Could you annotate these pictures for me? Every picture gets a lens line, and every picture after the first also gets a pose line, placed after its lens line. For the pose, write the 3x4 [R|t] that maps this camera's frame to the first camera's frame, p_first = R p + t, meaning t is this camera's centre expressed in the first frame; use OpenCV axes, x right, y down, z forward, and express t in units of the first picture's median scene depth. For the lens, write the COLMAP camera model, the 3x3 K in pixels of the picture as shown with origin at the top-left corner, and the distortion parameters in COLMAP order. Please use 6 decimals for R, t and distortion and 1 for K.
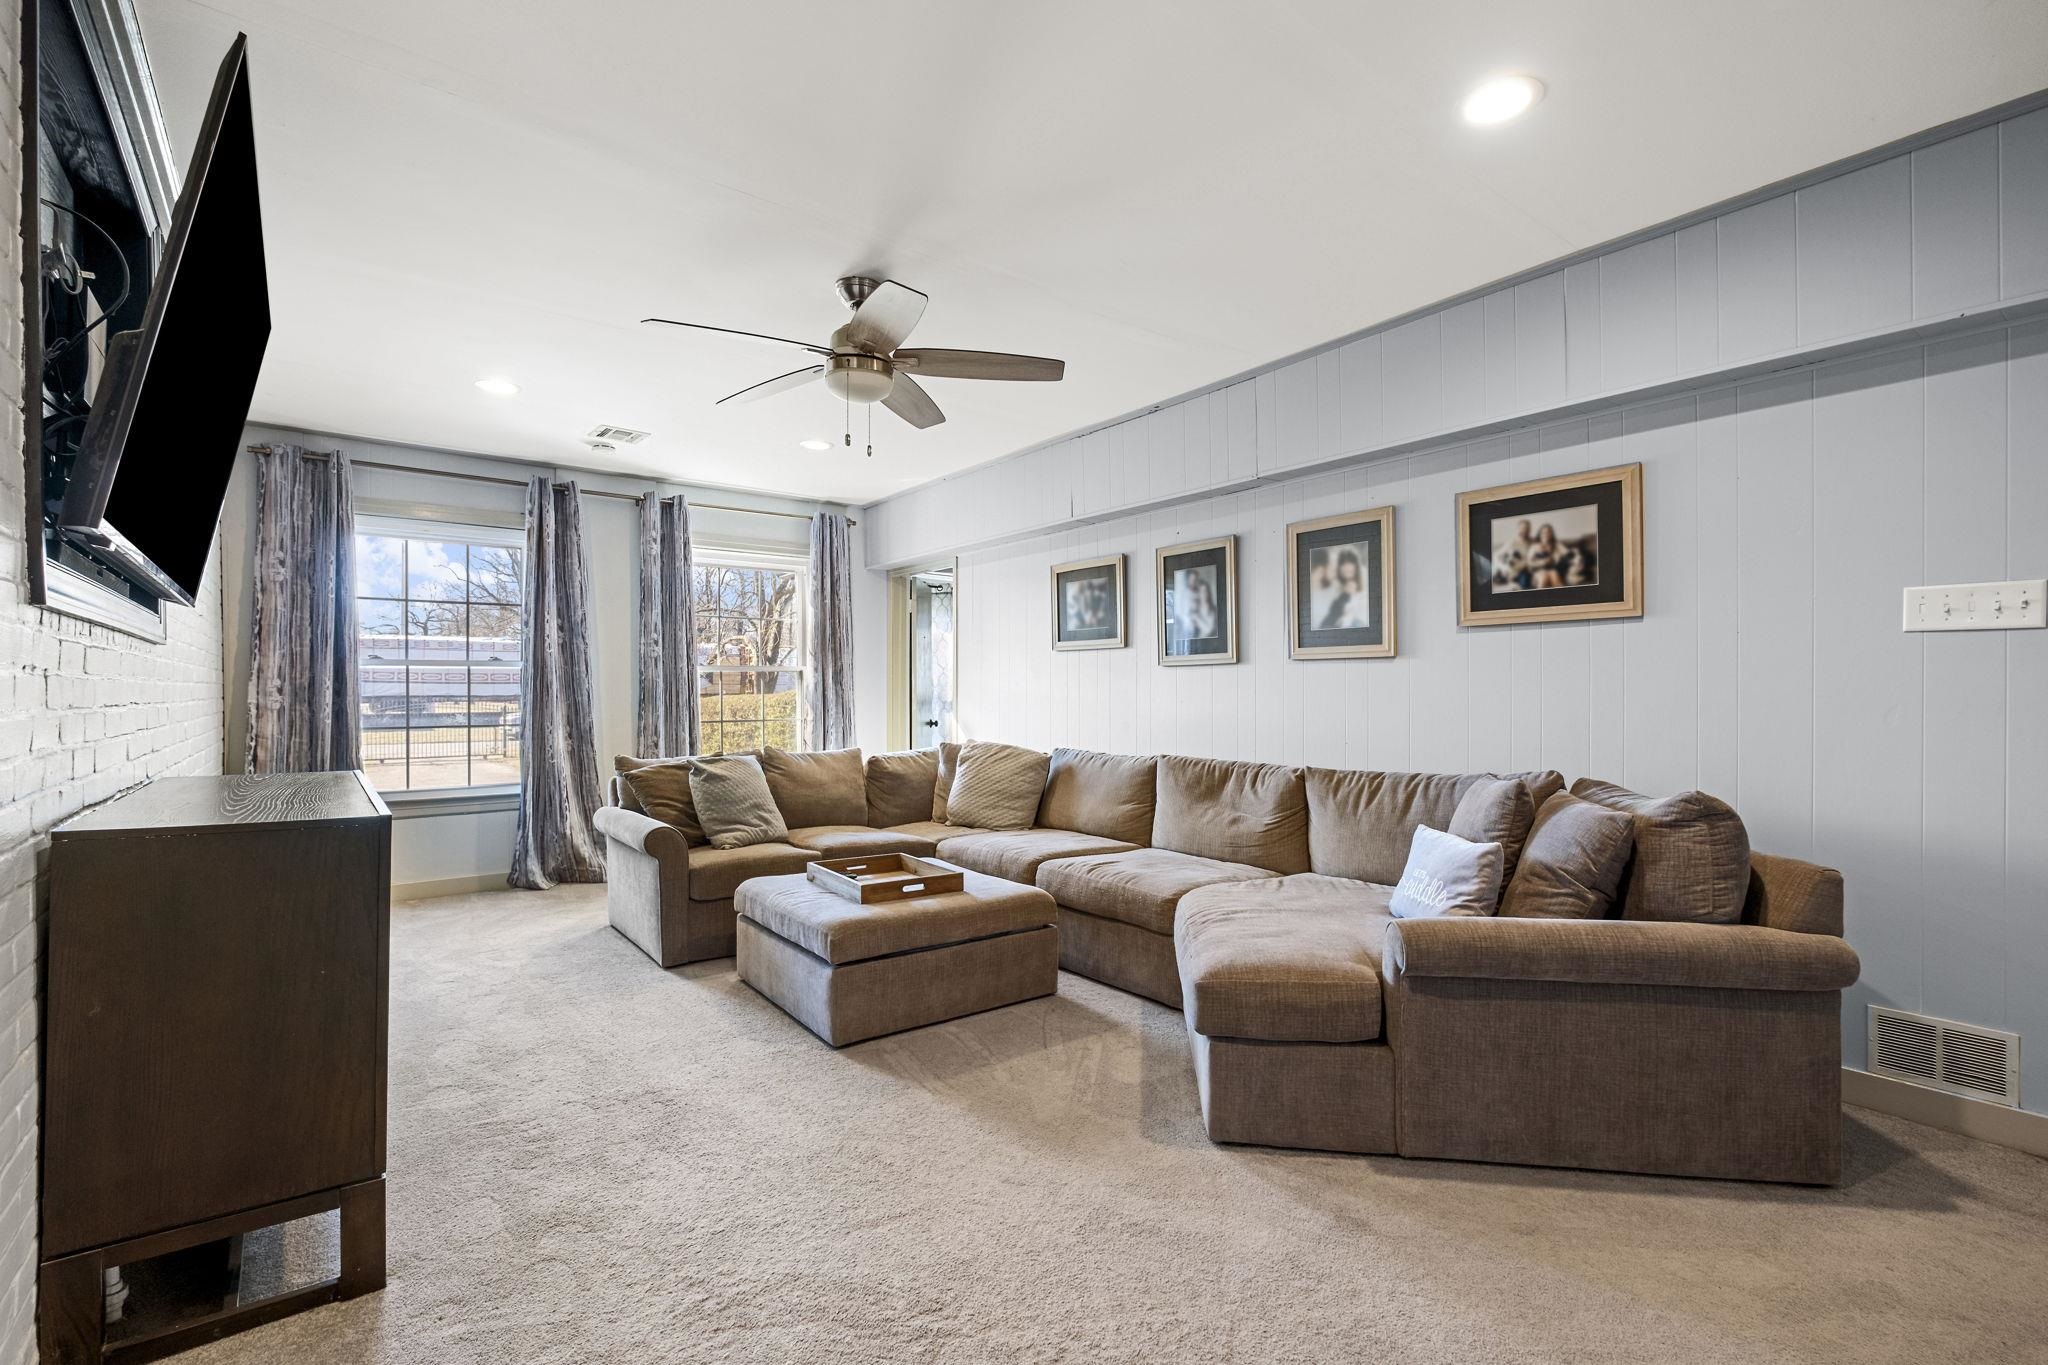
lens RADIAL K [[917.7, 0, 1027.3], [0, 917.7, 656.5], [0, 0, 1]] dist [0.000846, -0.000262]
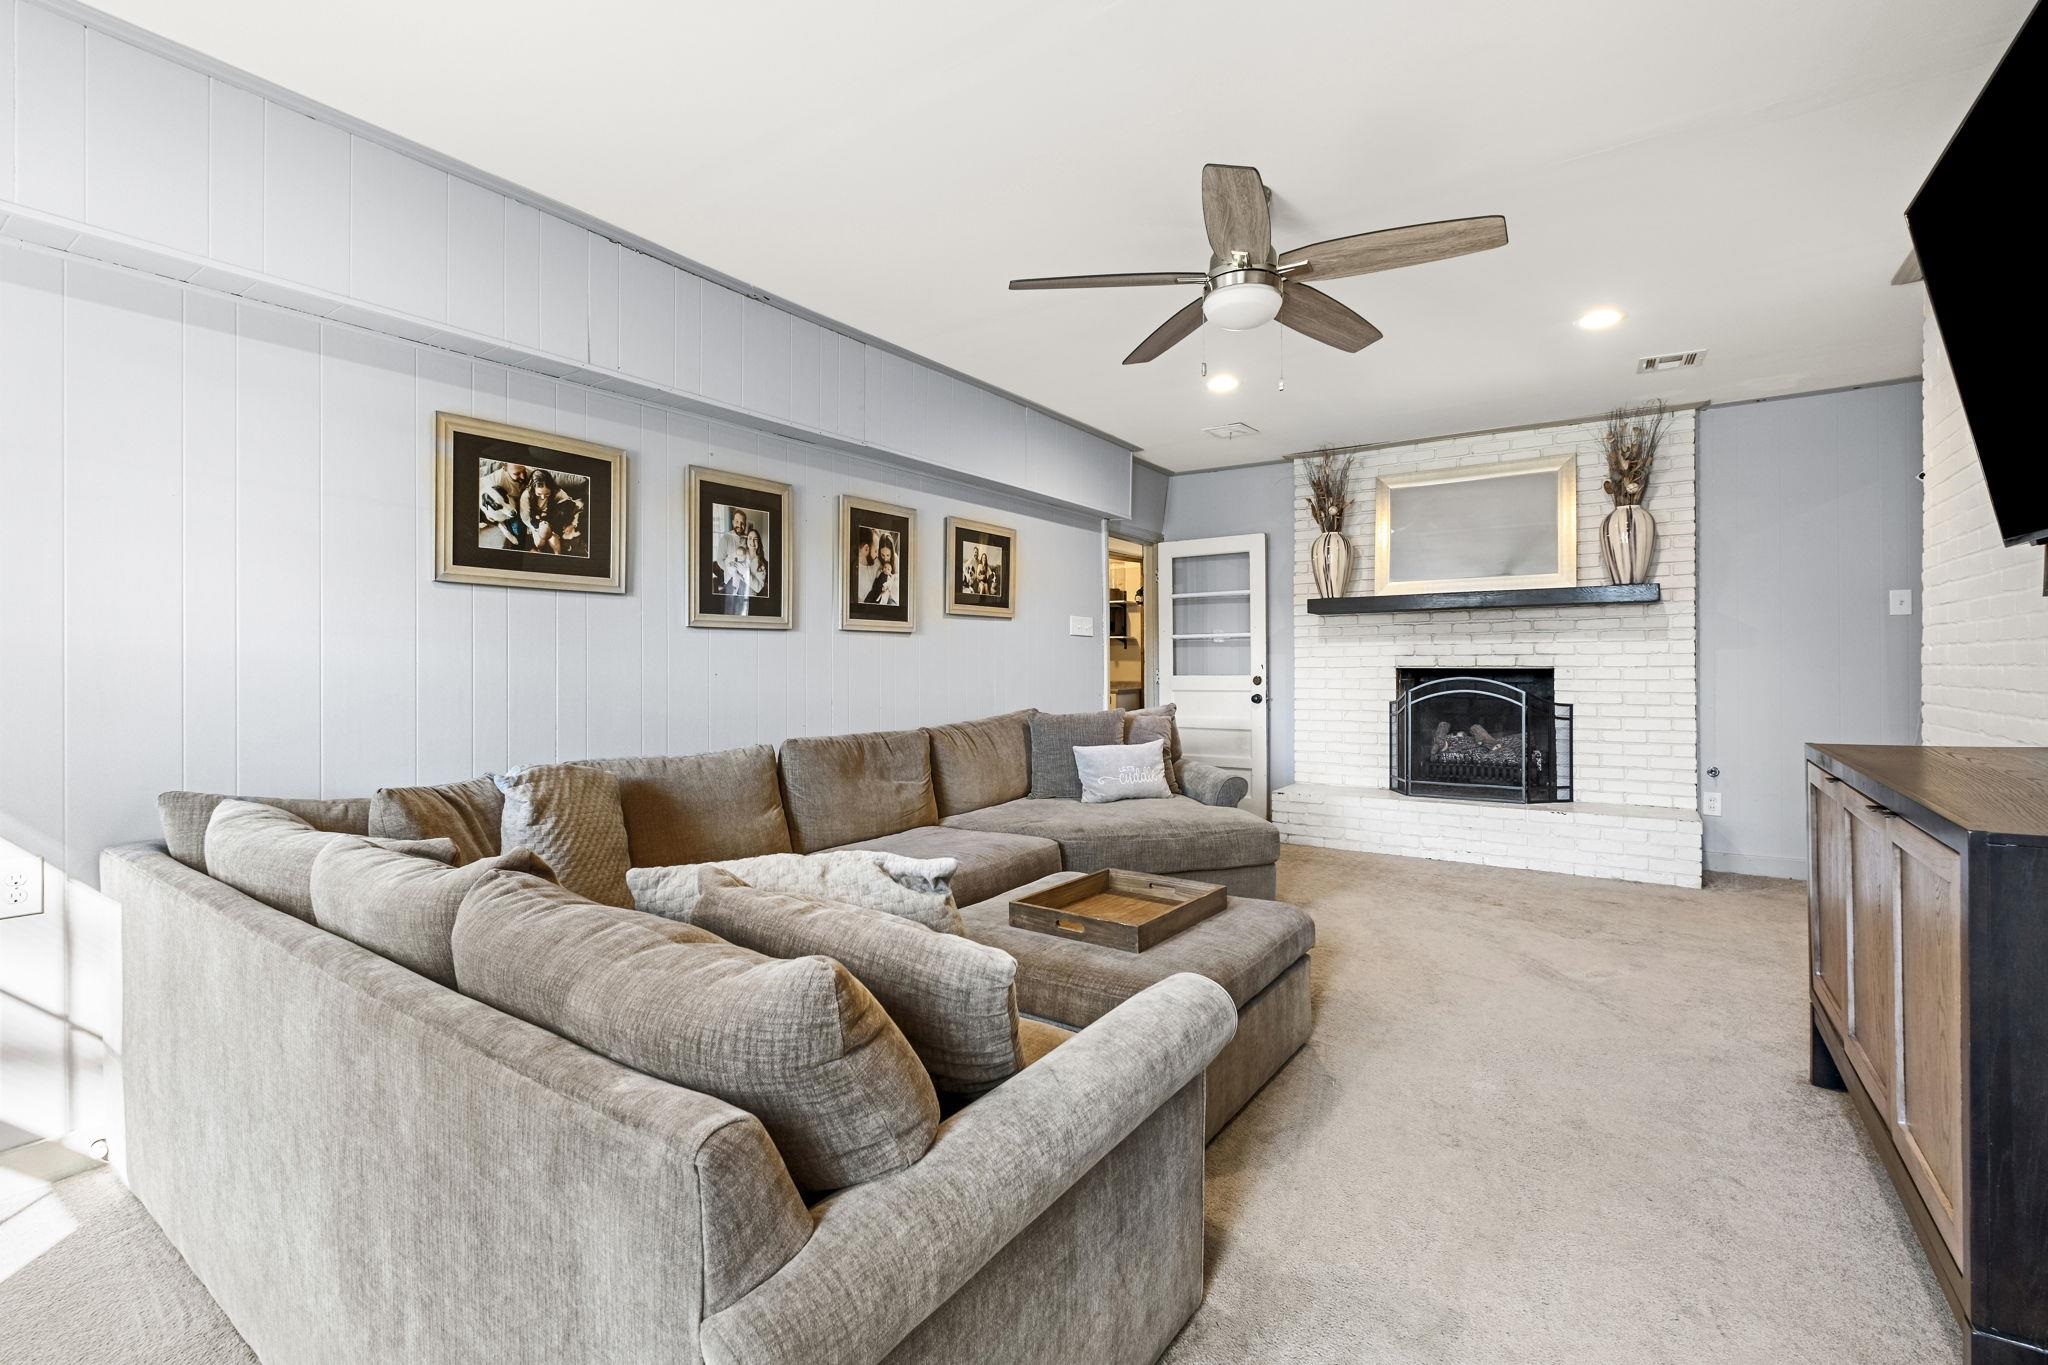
lens RADIAL K [[917.7, 0, 1027.3], [0, 917.7, 656.5], [0, 0, 1]] dist [0.000846, -0.000262]
pose [[-0.329169, -0.001628, 0.944270, -0.673801], [-0.040462, 0.999104, -0.012382, 0.034730], [-0.943404, -0.042283, -0.328940, 1.036636]]
